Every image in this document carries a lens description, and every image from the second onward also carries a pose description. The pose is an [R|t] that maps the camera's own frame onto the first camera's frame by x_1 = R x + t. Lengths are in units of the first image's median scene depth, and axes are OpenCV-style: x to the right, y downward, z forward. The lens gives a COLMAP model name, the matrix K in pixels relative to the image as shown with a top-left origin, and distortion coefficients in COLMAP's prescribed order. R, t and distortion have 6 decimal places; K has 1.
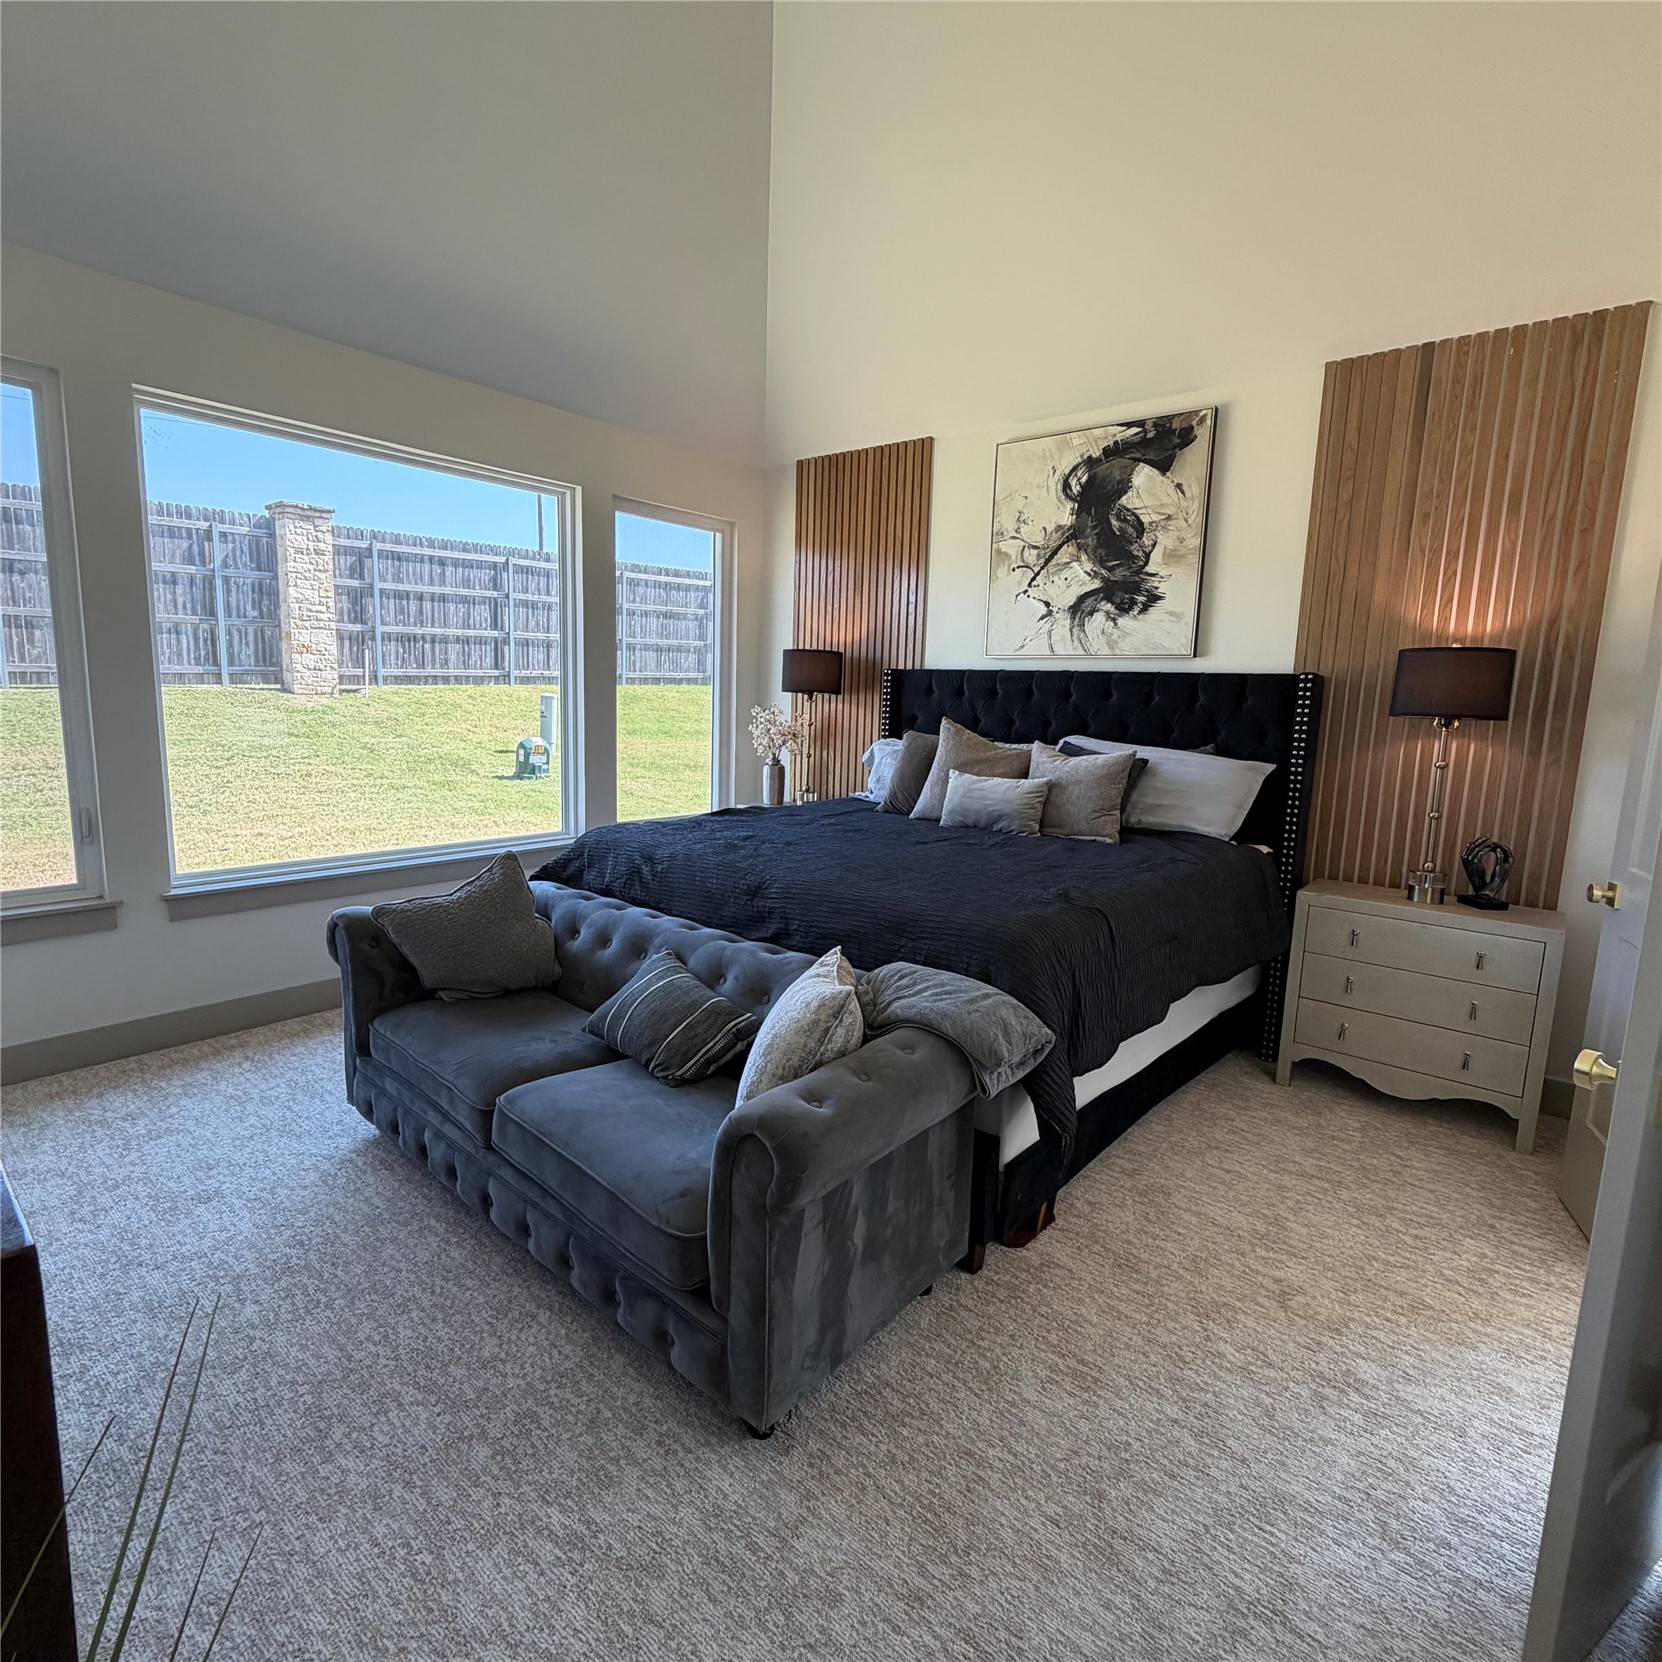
lens RADIAL K [[884.5, 0, 832.8], [0, 884.5, 825.6], [0, 0, 1]] dist [-0.000458, 0.000109]
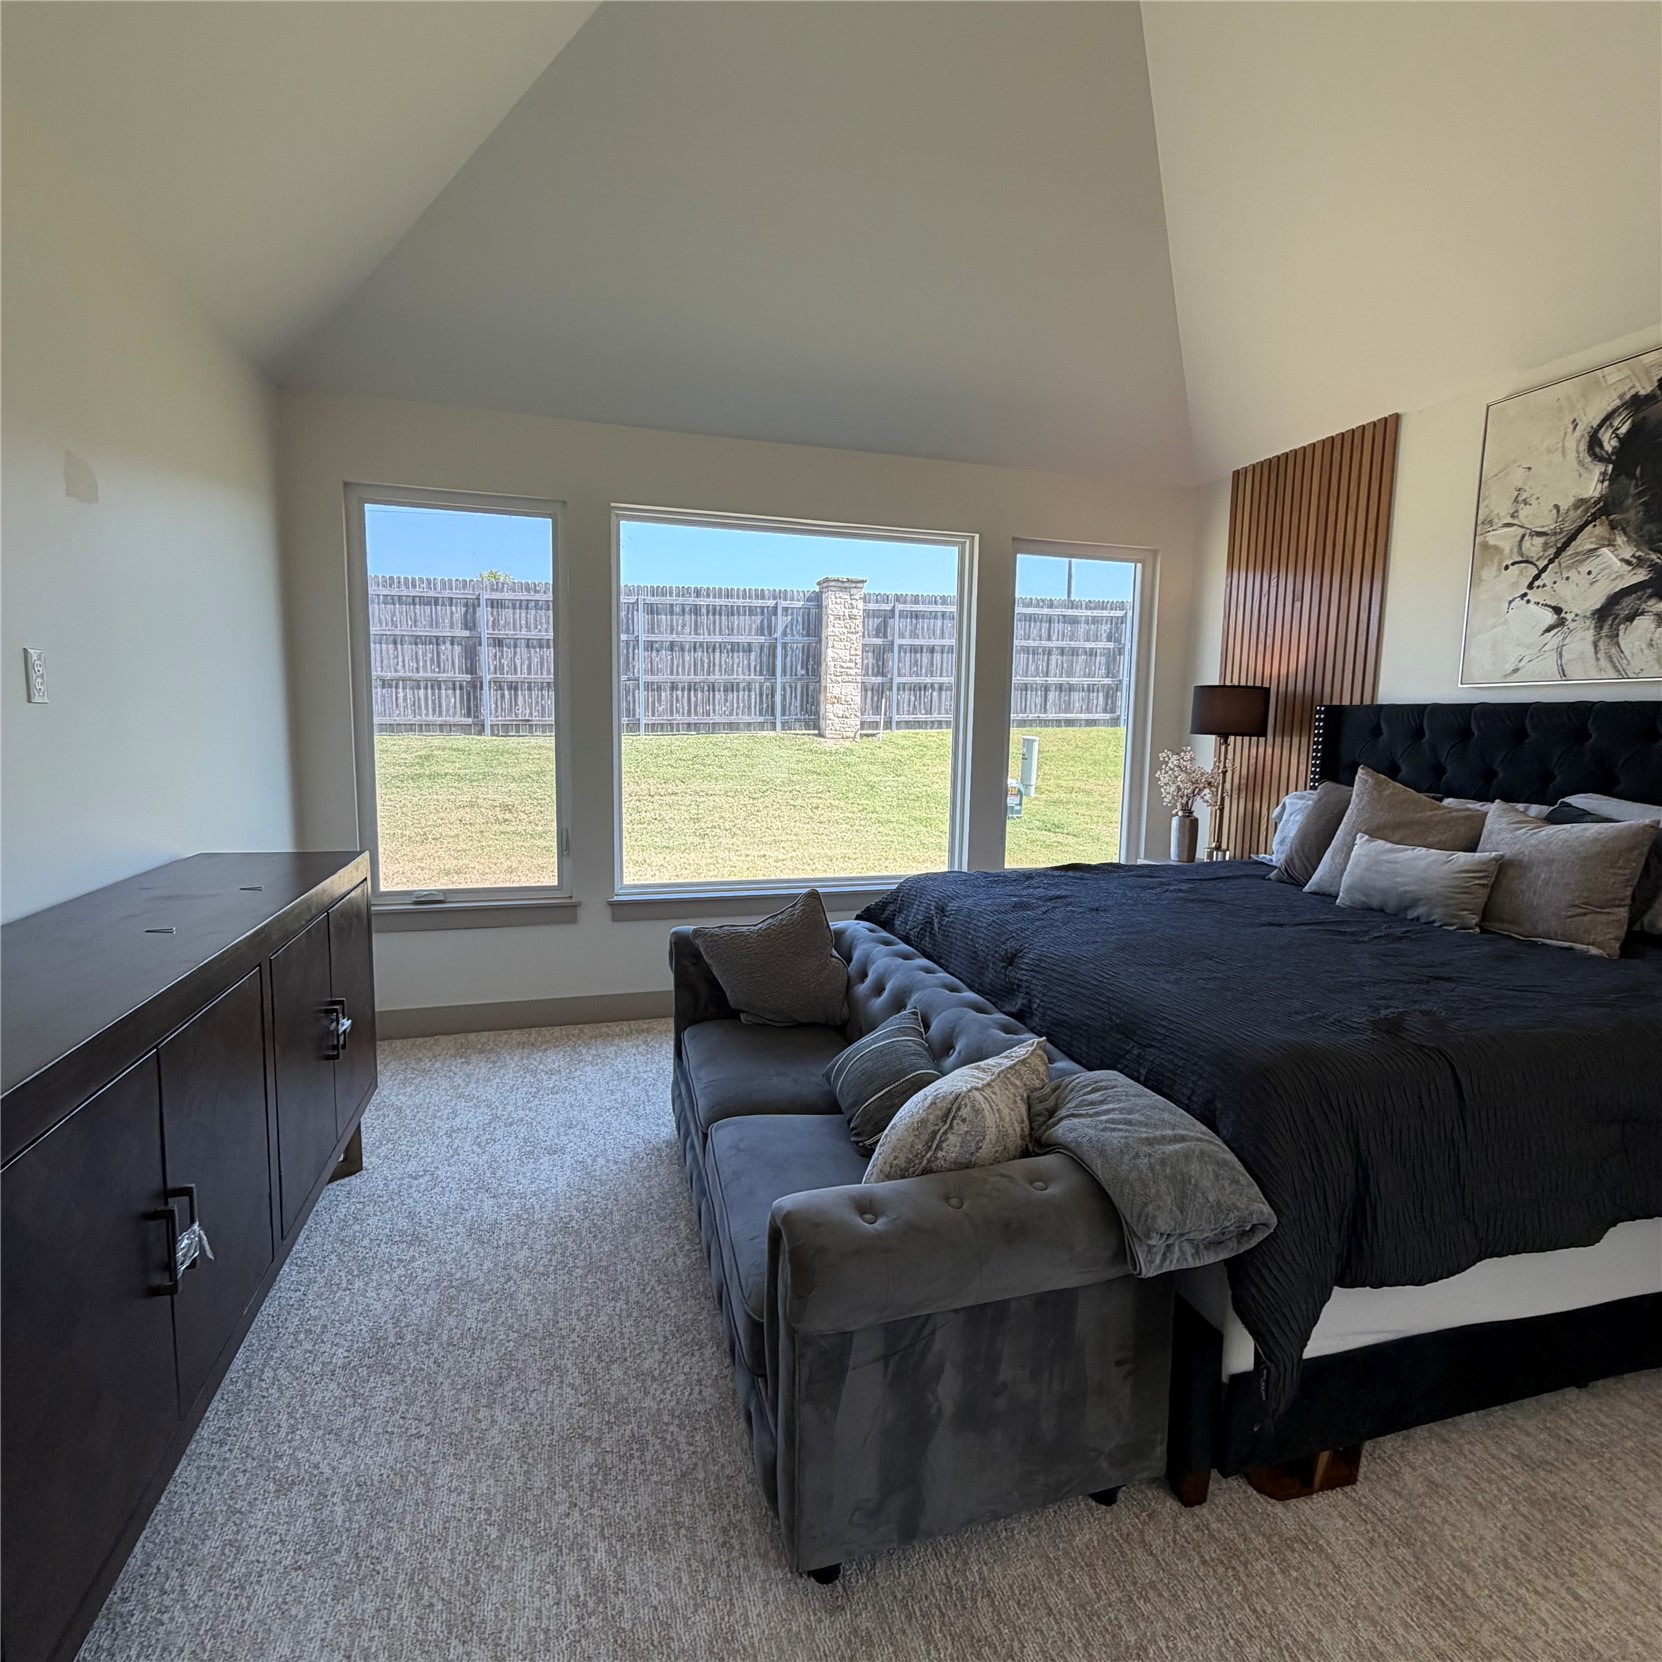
lens RADIAL K [[884.5, 0, 834.6], [0, 884.5, 825.1], [0, 0, 1]] dist [-0.000458, 0.000109]
pose [[0.835002, 0.047516, -0.548191, 0.202469], [-0.073069, 0.997017, -0.024879, -0.020761], [0.545374, 0.060830, 0.835983, 0.119131]]
